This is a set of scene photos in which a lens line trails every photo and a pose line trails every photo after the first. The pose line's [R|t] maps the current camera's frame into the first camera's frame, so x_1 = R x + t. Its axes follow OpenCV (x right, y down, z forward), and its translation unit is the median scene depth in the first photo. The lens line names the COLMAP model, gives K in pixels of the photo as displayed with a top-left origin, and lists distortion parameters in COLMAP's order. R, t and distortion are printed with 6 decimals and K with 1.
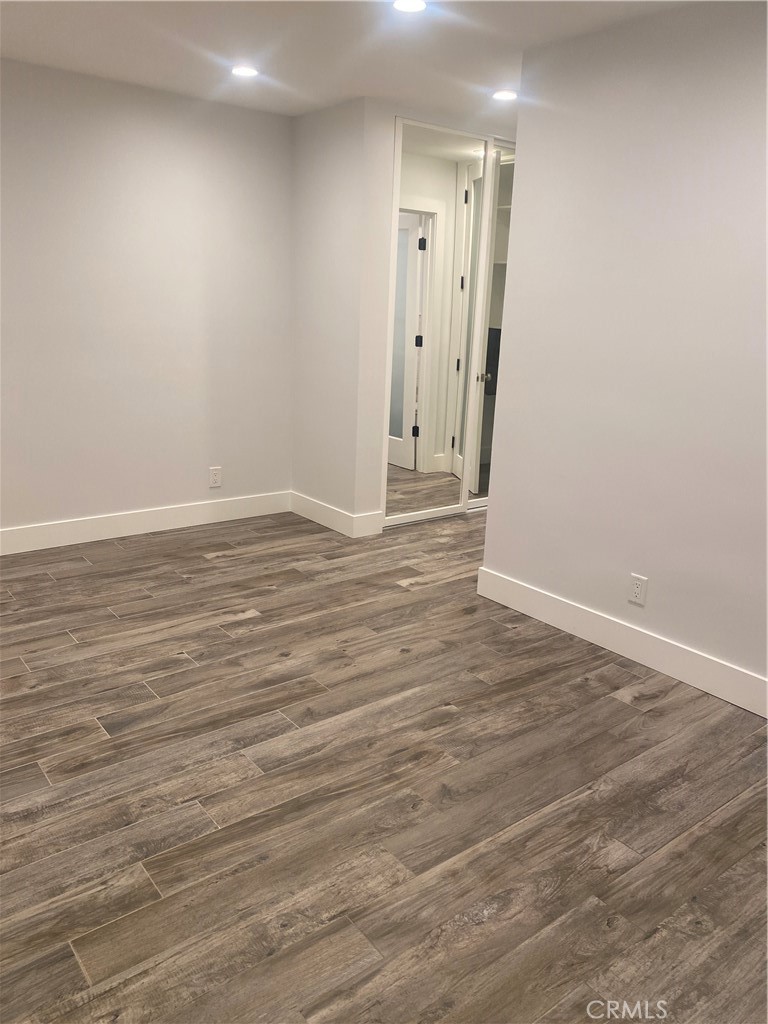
lens RADIAL K [[777.3, 0, 384.6], [0, 777.3, 511.9], [0, 0, 1]] dist [0.008482, -0.006523]
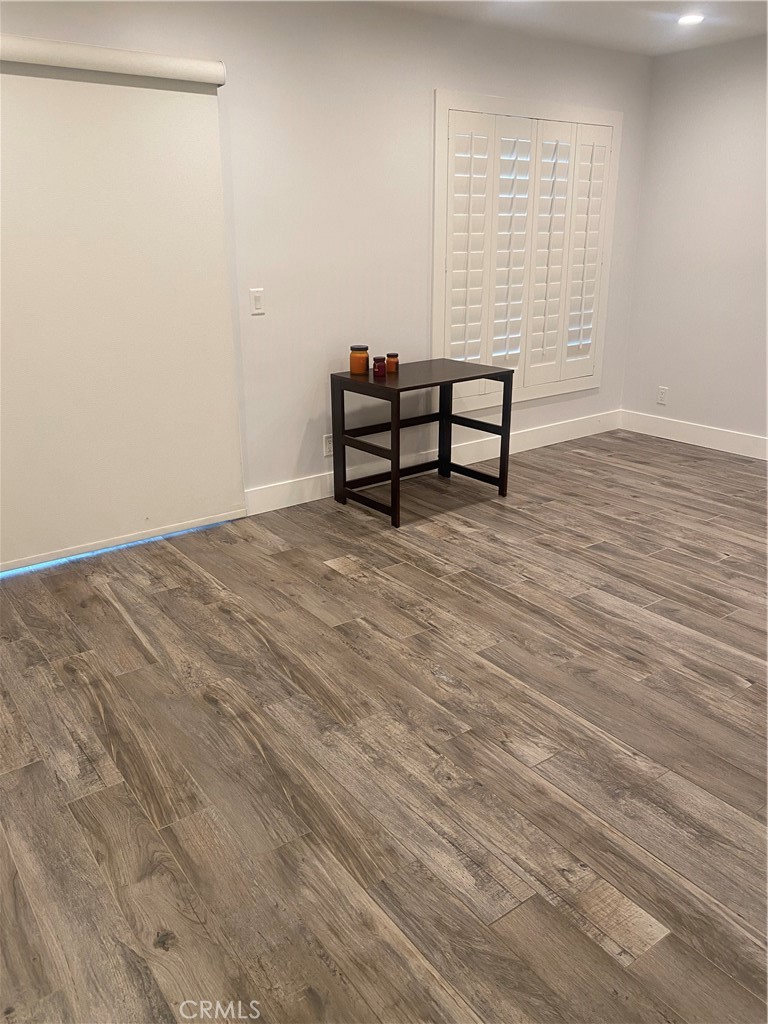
lens RADIAL K [[777.3, 0, 384.9], [0, 777.3, 511.6], [0, 0, 1]] dist [0.008482, -0.006523]
pose [[-0.029397, 0.301163, -0.953120, 1.055084], [-0.255715, 0.919535, 0.298438, -0.112552], [0.966305, 0.252500, 0.049980, 0.580204]]
